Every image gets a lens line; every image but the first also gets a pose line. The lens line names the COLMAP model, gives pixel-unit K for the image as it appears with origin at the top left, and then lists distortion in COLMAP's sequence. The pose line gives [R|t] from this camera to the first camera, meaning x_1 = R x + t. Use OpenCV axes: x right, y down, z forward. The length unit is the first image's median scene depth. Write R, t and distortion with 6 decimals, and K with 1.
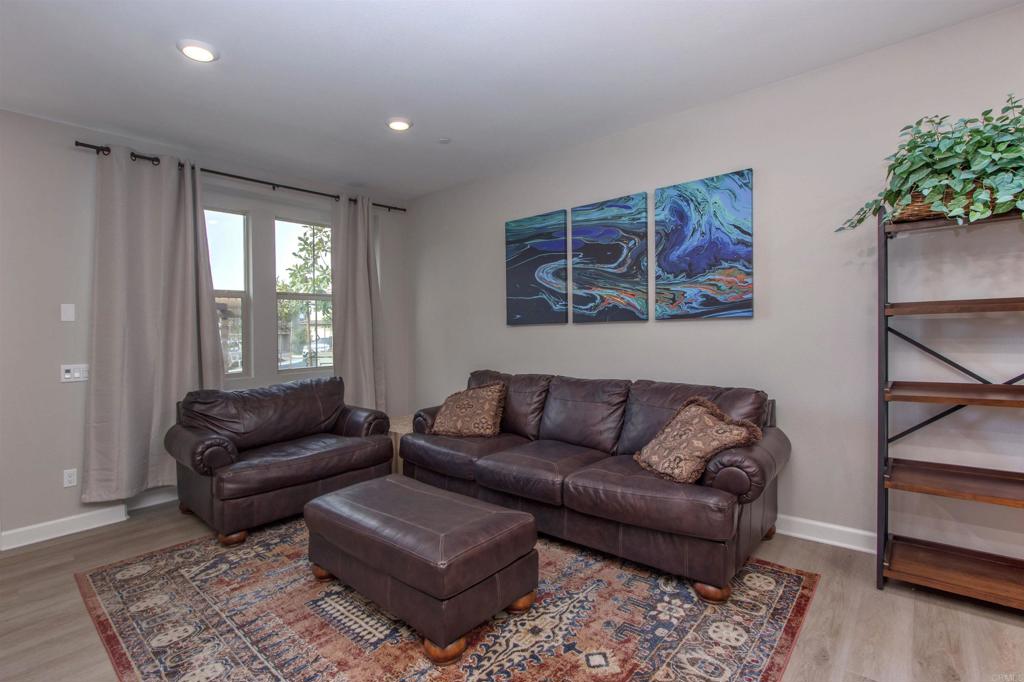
lens RADIAL K [[468.4, 0, 509.9], [0, 468.4, 333.9], [0, 0, 1]] dist [-0.017612, 0.000274]
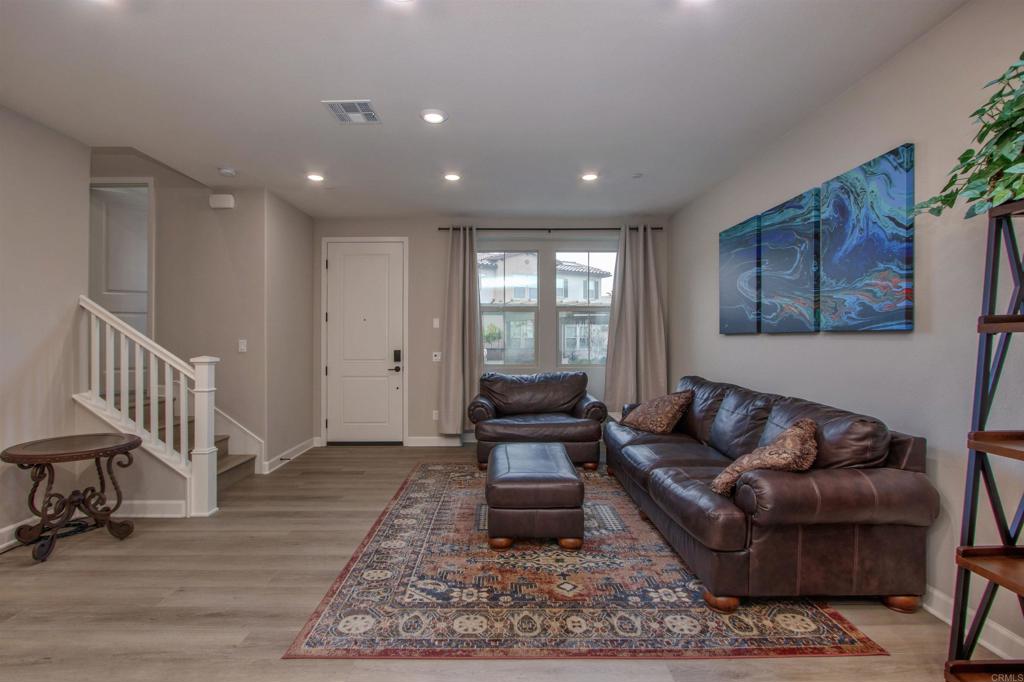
lens RADIAL K [[468.4, 0, 509.9], [0, 468.4, 333.9], [0, 0, 1]] dist [-0.017612, 0.000274]
pose [[0.675221, 0.016700, -0.737426, 0.594136], [-0.020893, 0.999776, 0.003510, -0.017706], [0.737319, 0.013037, 0.675419, -0.025194]]
